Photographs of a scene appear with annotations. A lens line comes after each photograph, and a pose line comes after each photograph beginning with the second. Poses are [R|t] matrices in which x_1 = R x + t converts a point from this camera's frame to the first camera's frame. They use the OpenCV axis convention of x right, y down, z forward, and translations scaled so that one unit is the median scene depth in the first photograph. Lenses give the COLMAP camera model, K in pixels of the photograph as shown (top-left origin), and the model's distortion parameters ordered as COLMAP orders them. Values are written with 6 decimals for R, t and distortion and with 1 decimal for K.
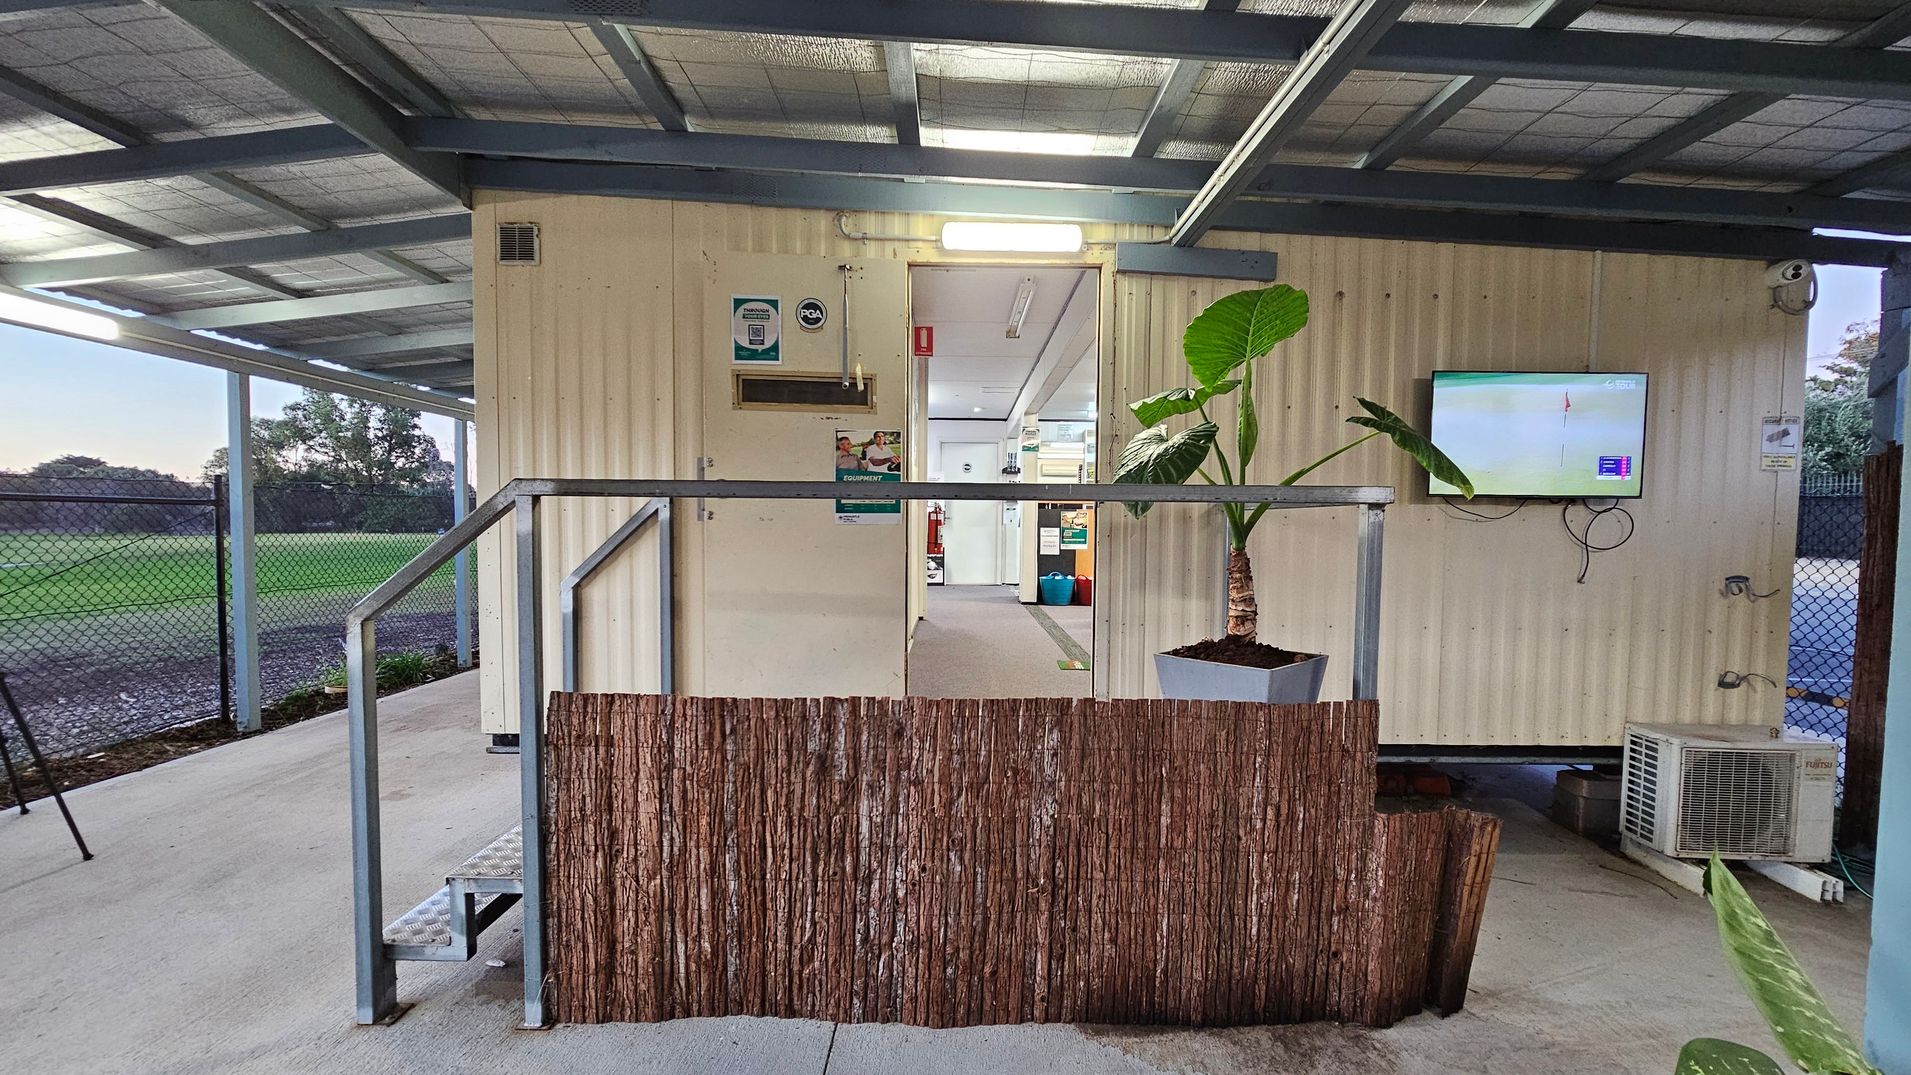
lens RADIAL K [[781.5, 0, 954.8], [0, 781.5, 561.3], [0, 0, 1]] dist [-0.003202, 0.000324]
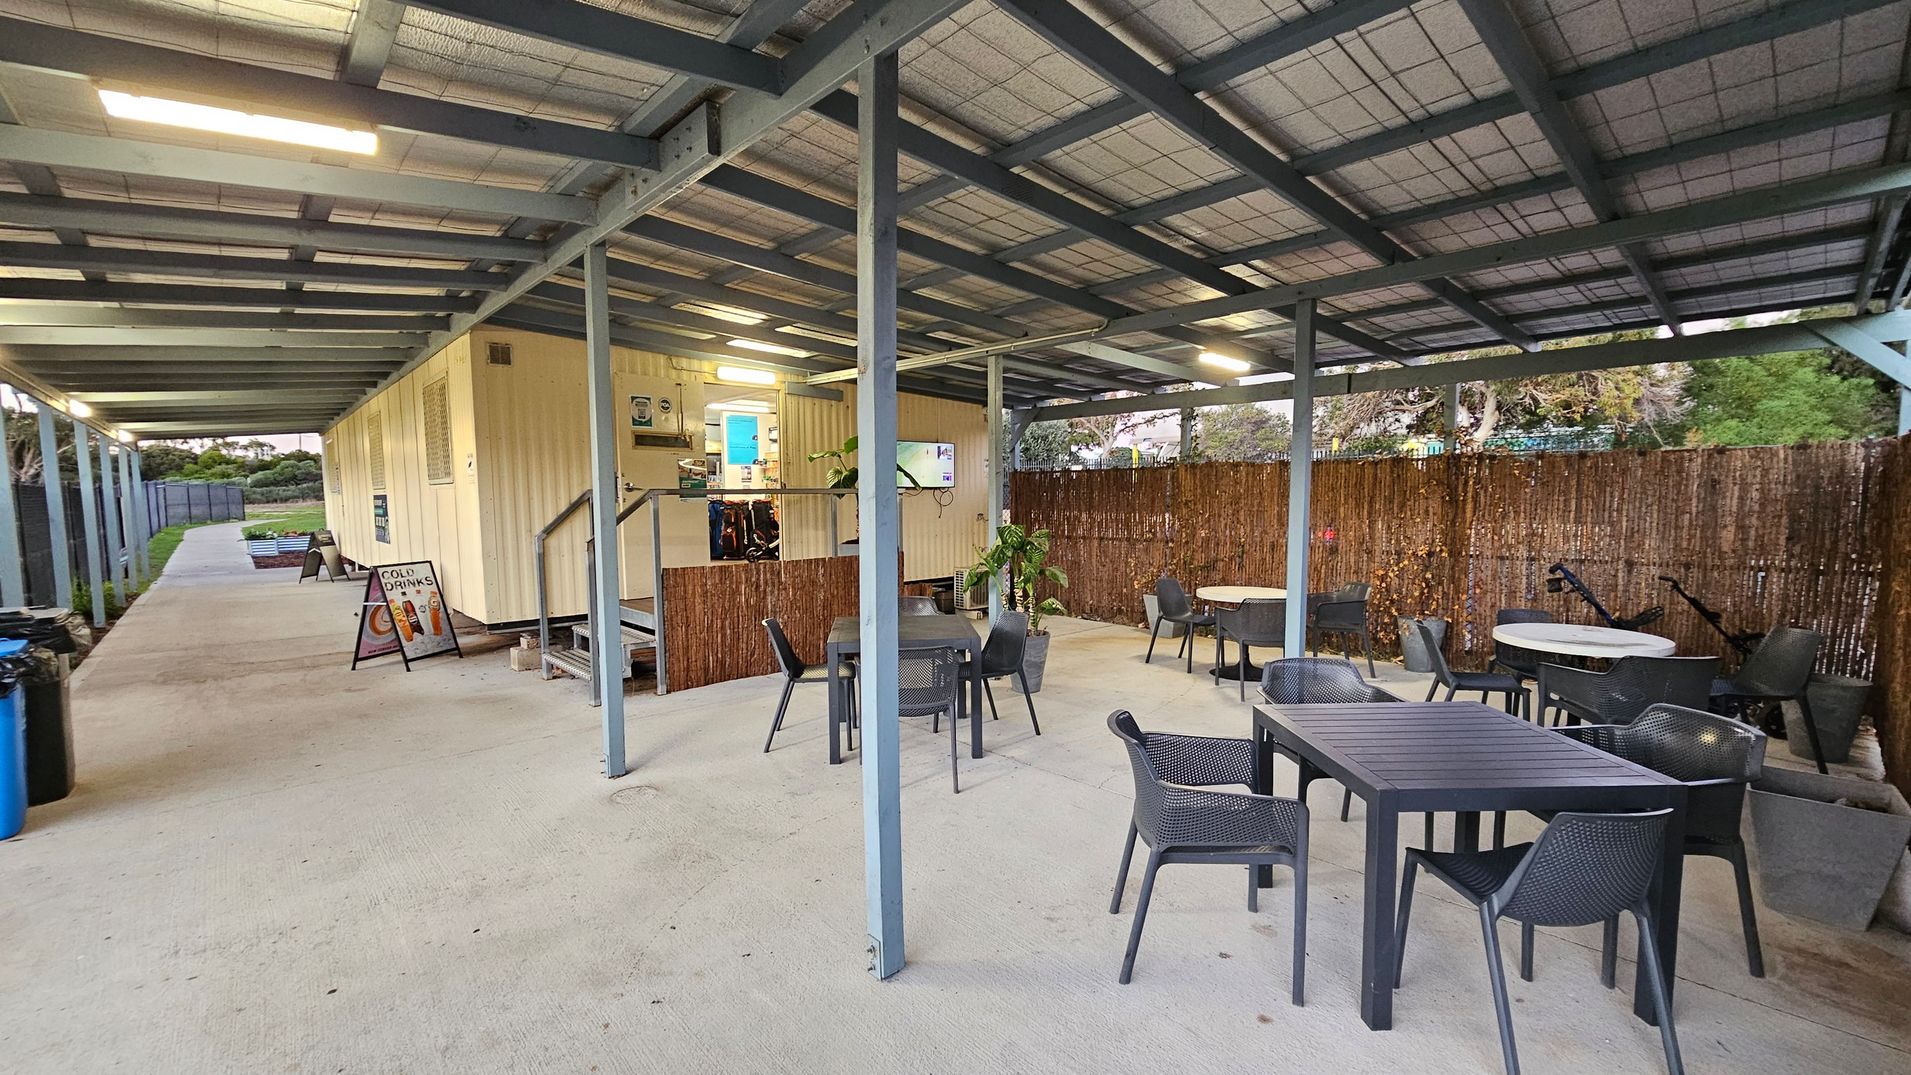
lens RADIAL K [[781.5, 0, 961.1], [0, 781.5, 558.9], [0, 0, 1]] dist [-0.003202, 0.000324]
pose [[0.728879, -0.072657, 0.680776, -1.055496], [0.047287, 0.997321, 0.055812, 0.022112], [-0.683008, -0.008488, 0.730362, -1.095134]]
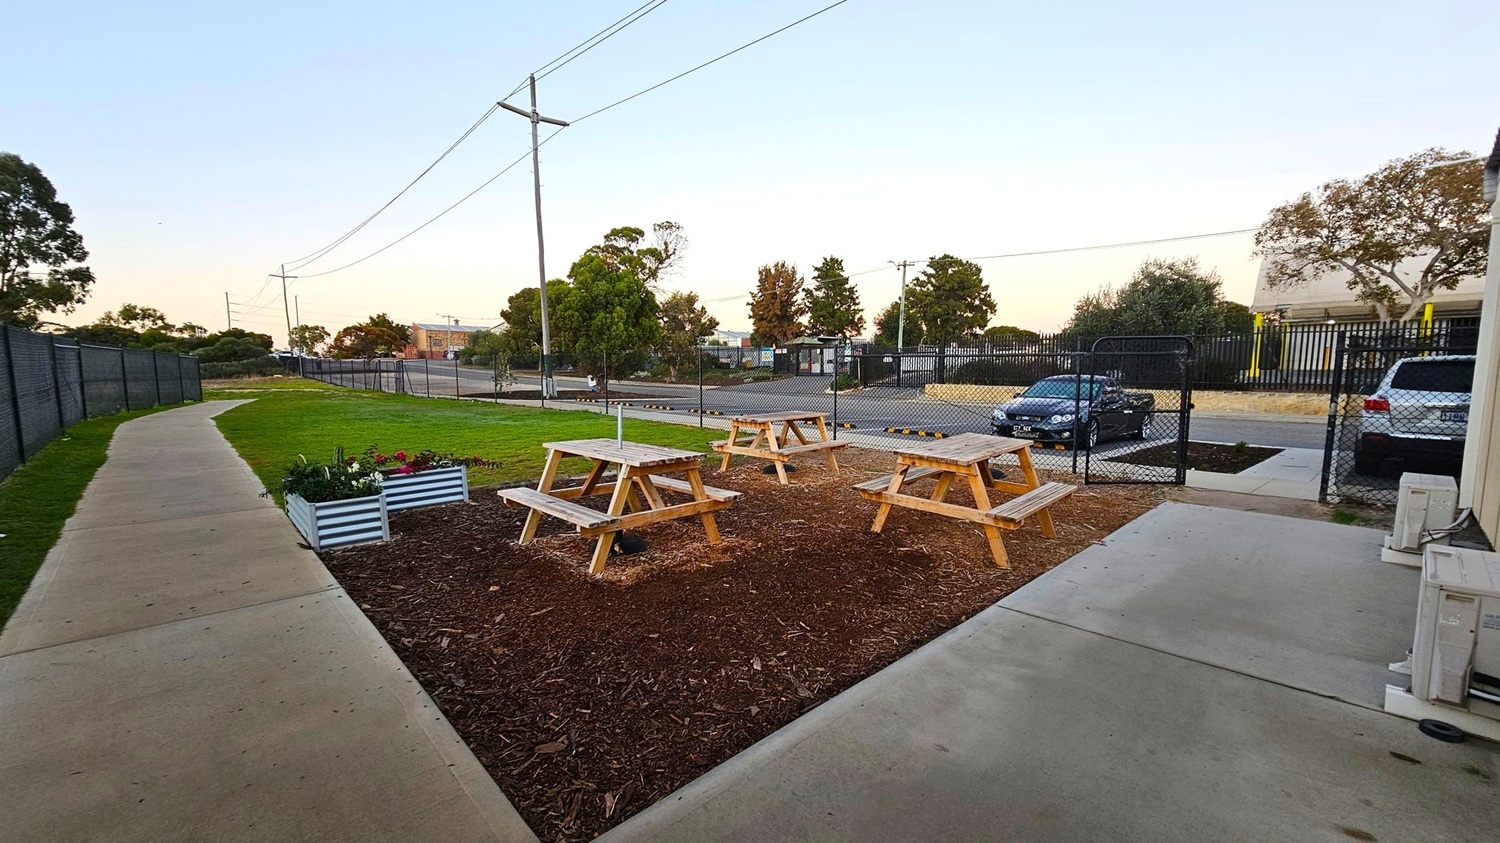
lens RADIAL K [[613.4, 0, 751.3], [0, 613.4, 448.7], [0, 0, 1]] dist [-0.003202, 0.000324]
pose [[0.723923, -0.098763, 0.682775, -1.162931], [0.044821, 0.994342, 0.096308, -0.236745], [-0.688423, -0.039117, 0.724254, 4.928457]]
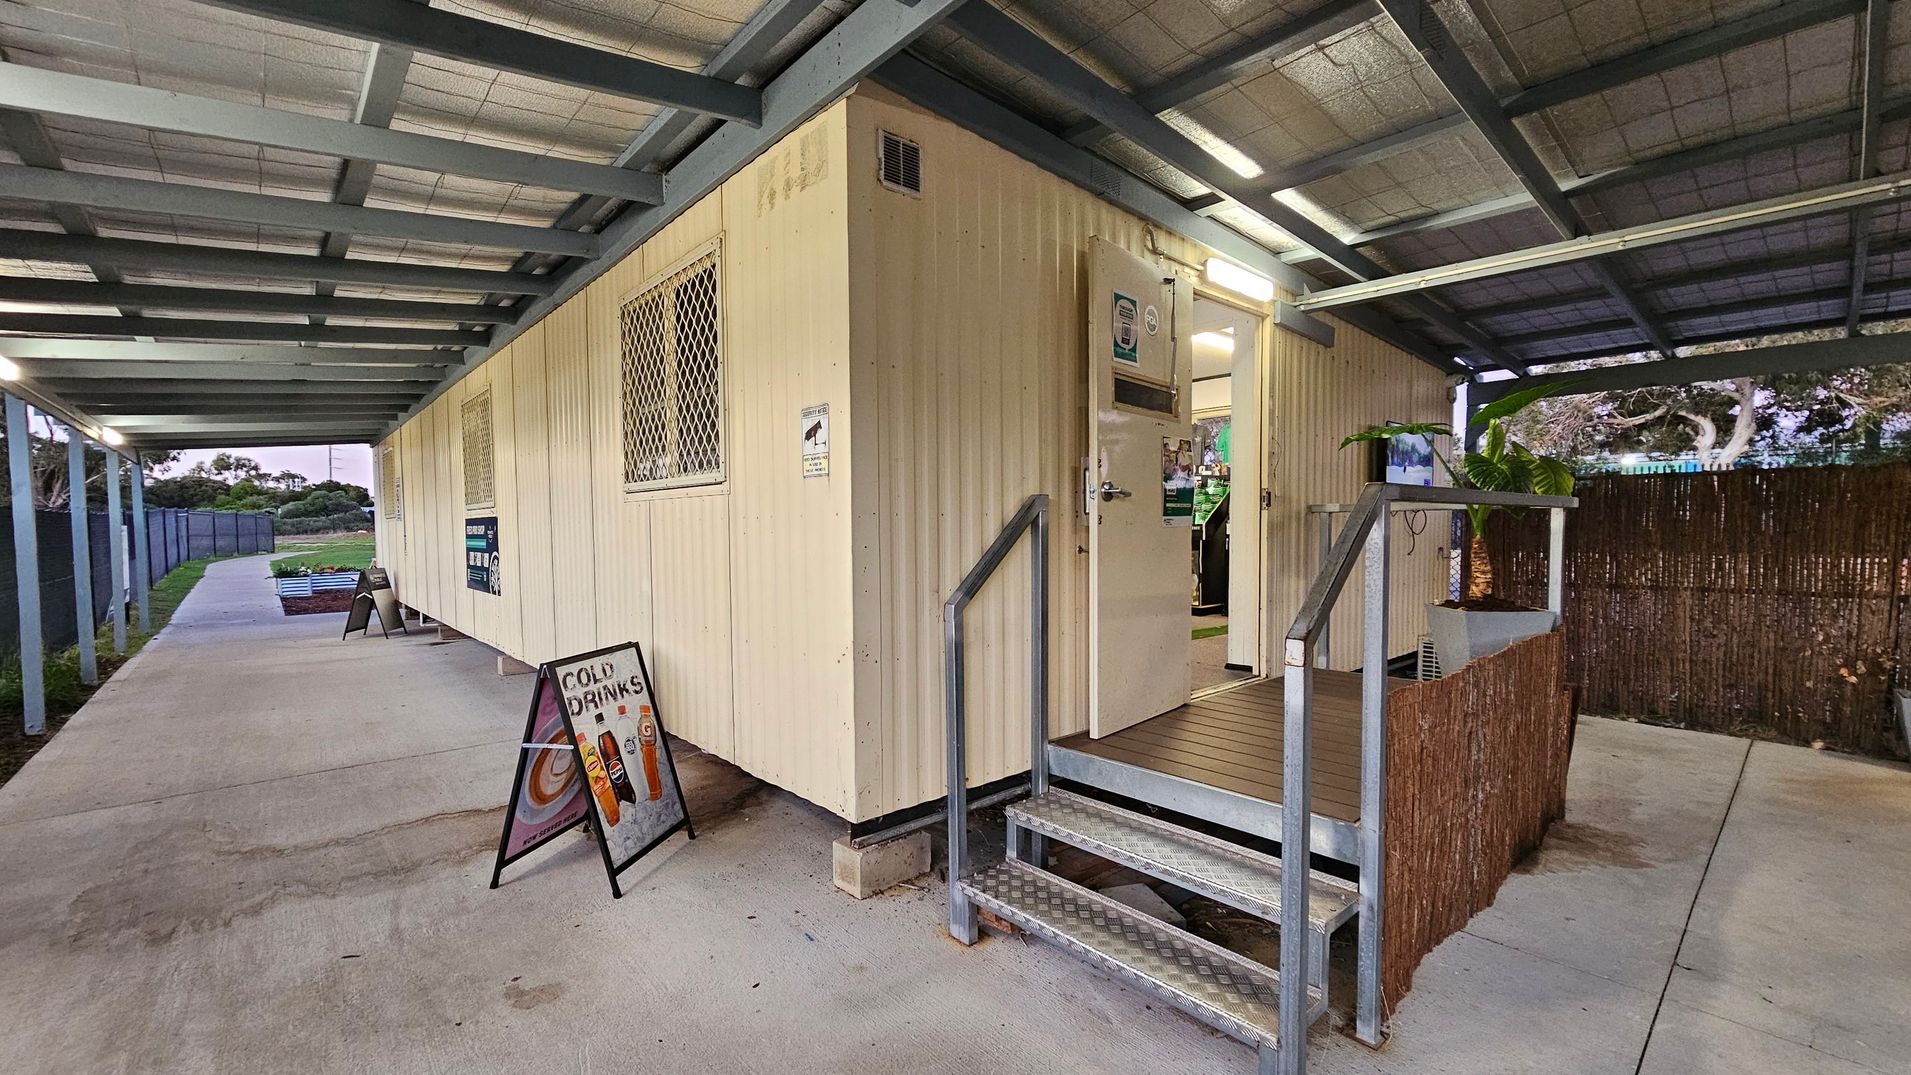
lens RADIAL K [[781.5, 0, 951.9], [0, 781.5, 558.6], [0, 0, 1]] dist [-0.003202, 0.000324]
pose [[0.747027, -0.046418, 0.663172, -1.040284], [0.048445, 0.998708, 0.015333, -0.033810], [-0.663027, 0.020673, 0.748310, 0.409548]]
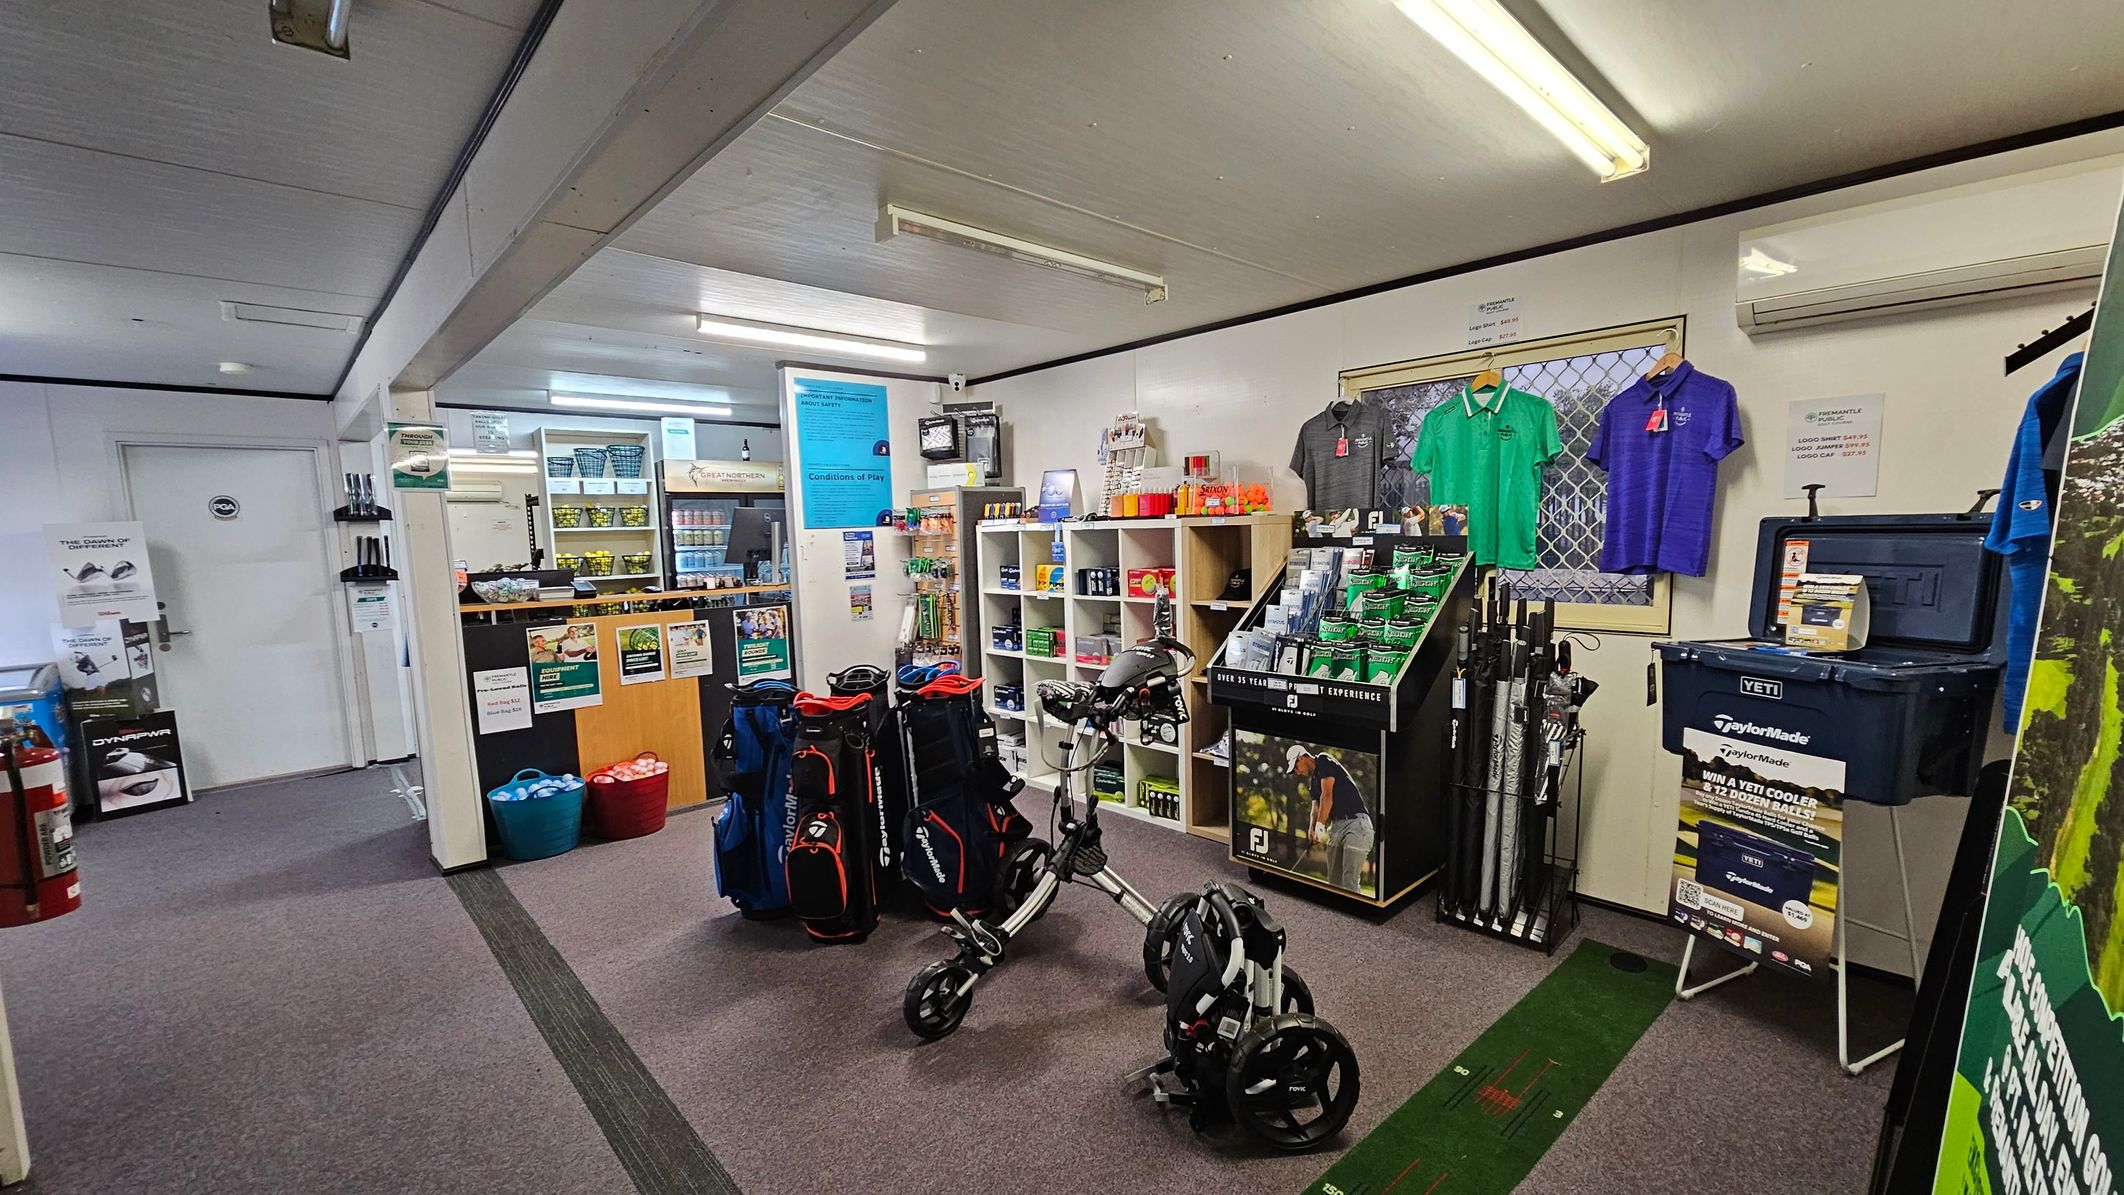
lens RADIAL K [[868.6, 0, 1065.0], [0, 868.6, 624.0], [0, 0, 1]] dist [-0.003202, 0.000324]
pose [[0.730141, -0.104905, 0.675195, 0.078763], [0.065924, 0.994350, 0.083204, -0.213905], [-0.680109, -0.016239, 0.732931, 1.137106]]
